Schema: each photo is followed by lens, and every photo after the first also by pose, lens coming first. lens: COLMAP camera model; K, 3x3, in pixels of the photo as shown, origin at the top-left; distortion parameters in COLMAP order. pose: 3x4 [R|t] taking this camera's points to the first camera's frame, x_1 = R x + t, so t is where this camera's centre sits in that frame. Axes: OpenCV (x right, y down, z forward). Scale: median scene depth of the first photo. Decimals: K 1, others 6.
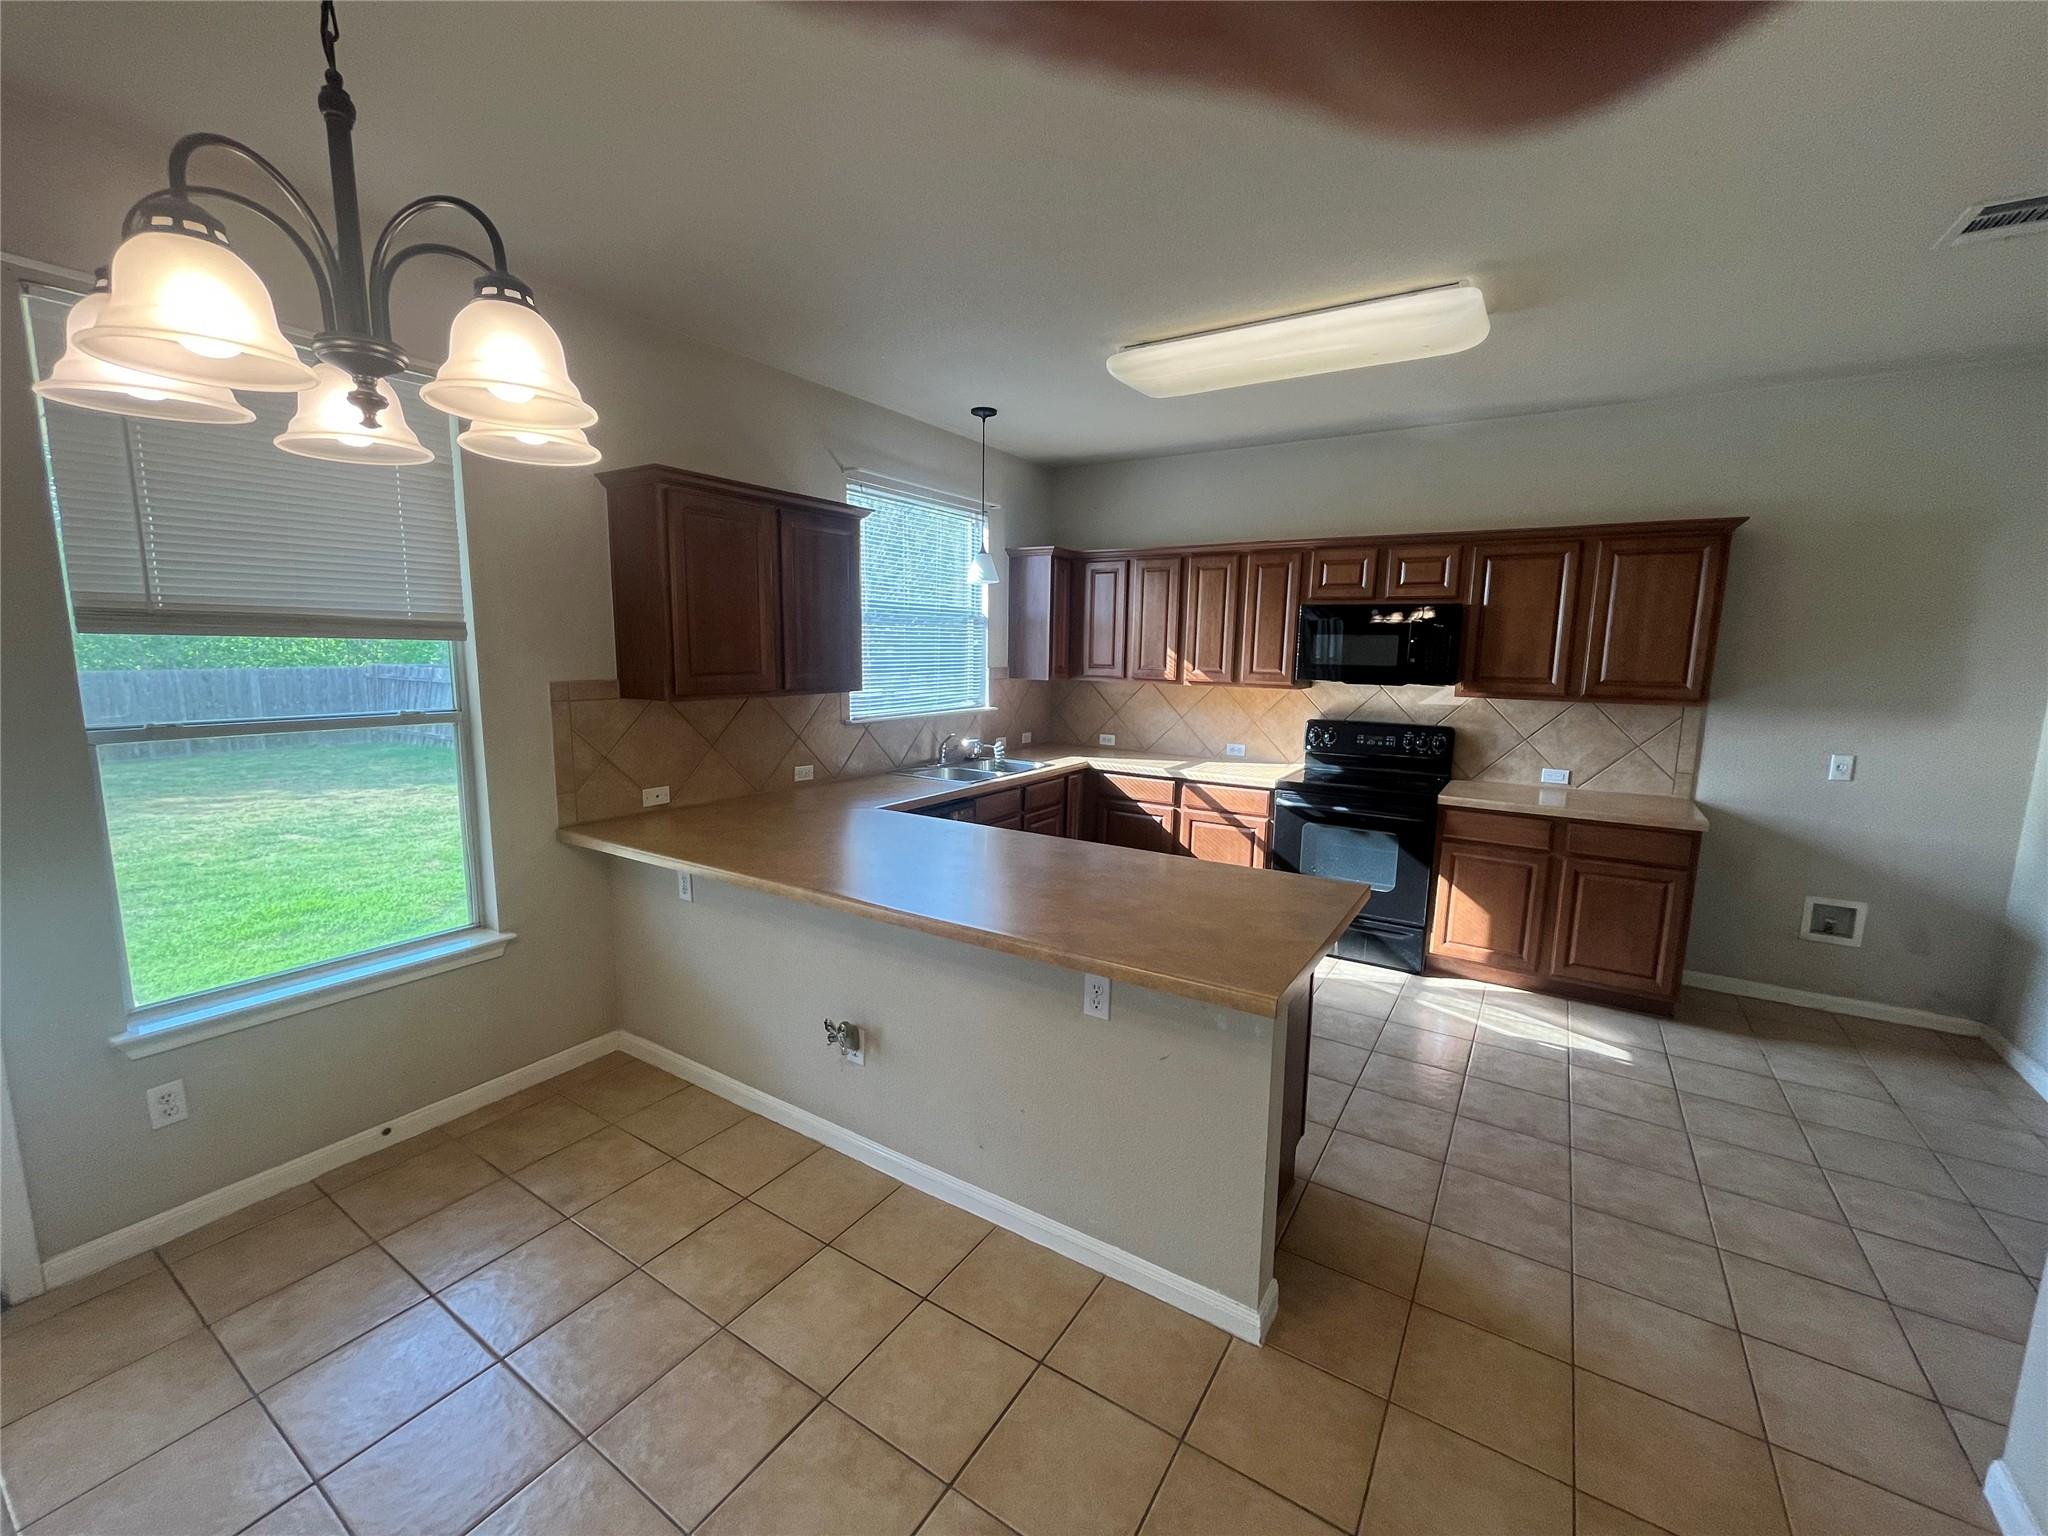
lens RADIAL K [[829.2, 0, 1021.4], [0, 829.2, 768.9], [0, 0, 1]] dist [-0.003613, 0.000406]
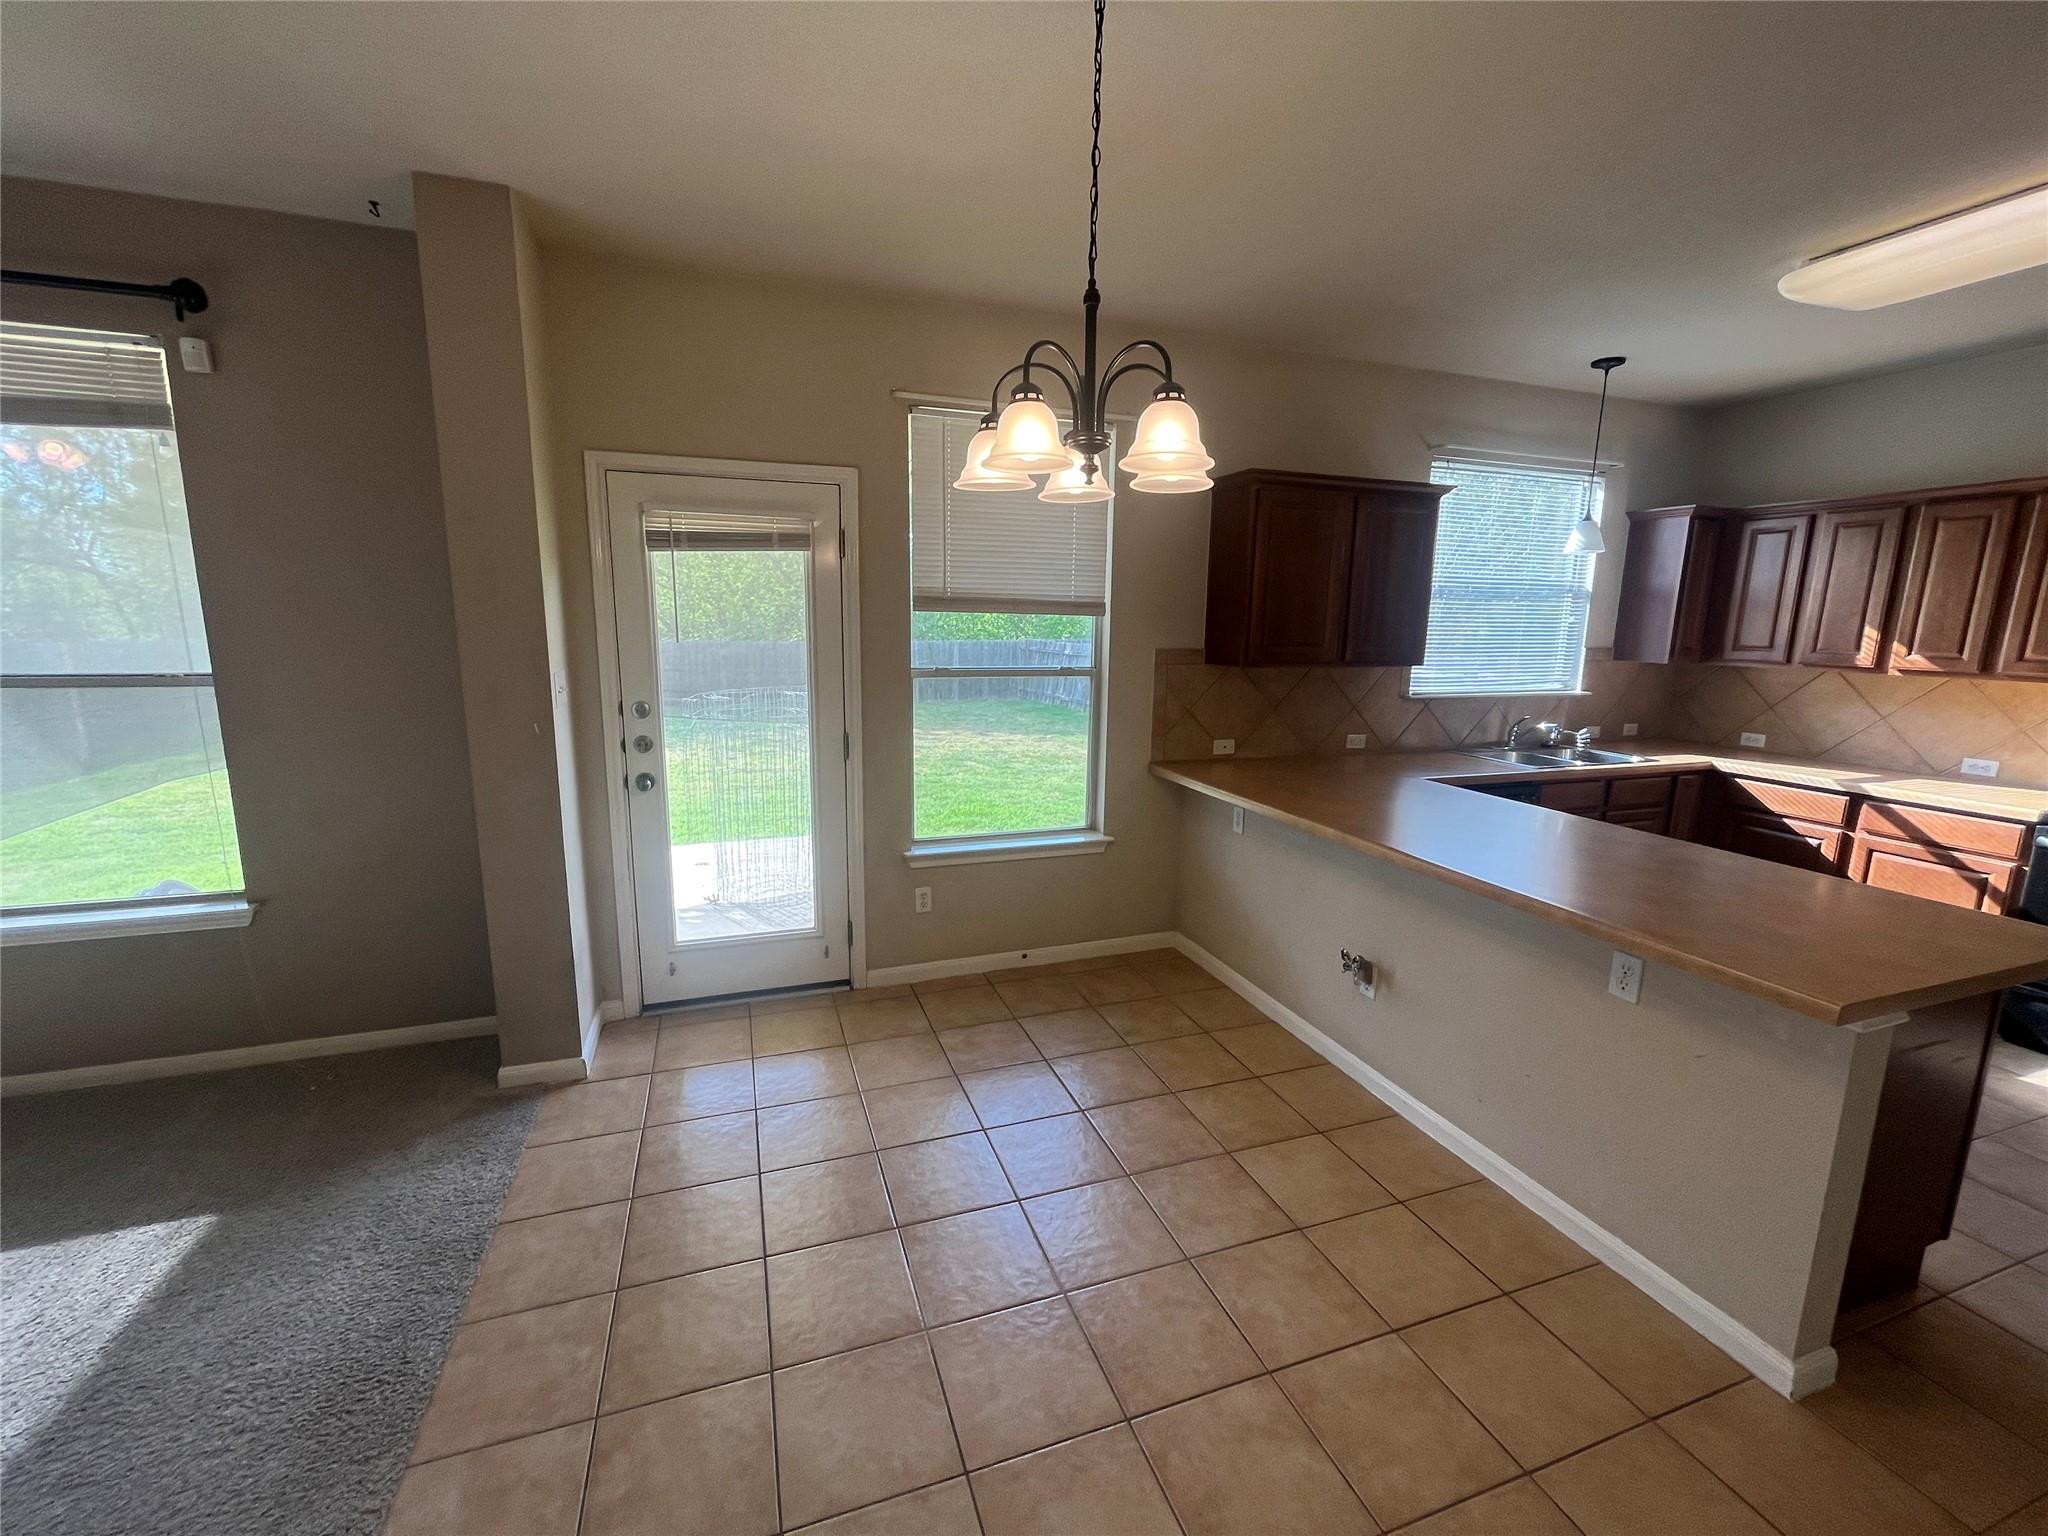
lens RADIAL K [[829.2, 0, 1015.2], [0, 829.2, 762.9], [0, 0, 1]] dist [-0.003613, 0.000406]
pose [[0.782909, 0.104197, -0.613349, 0.073513], [-0.094362, 0.994357, 0.048475, 0.032495], [0.614939, 0.019926, 0.788323, -0.157811]]
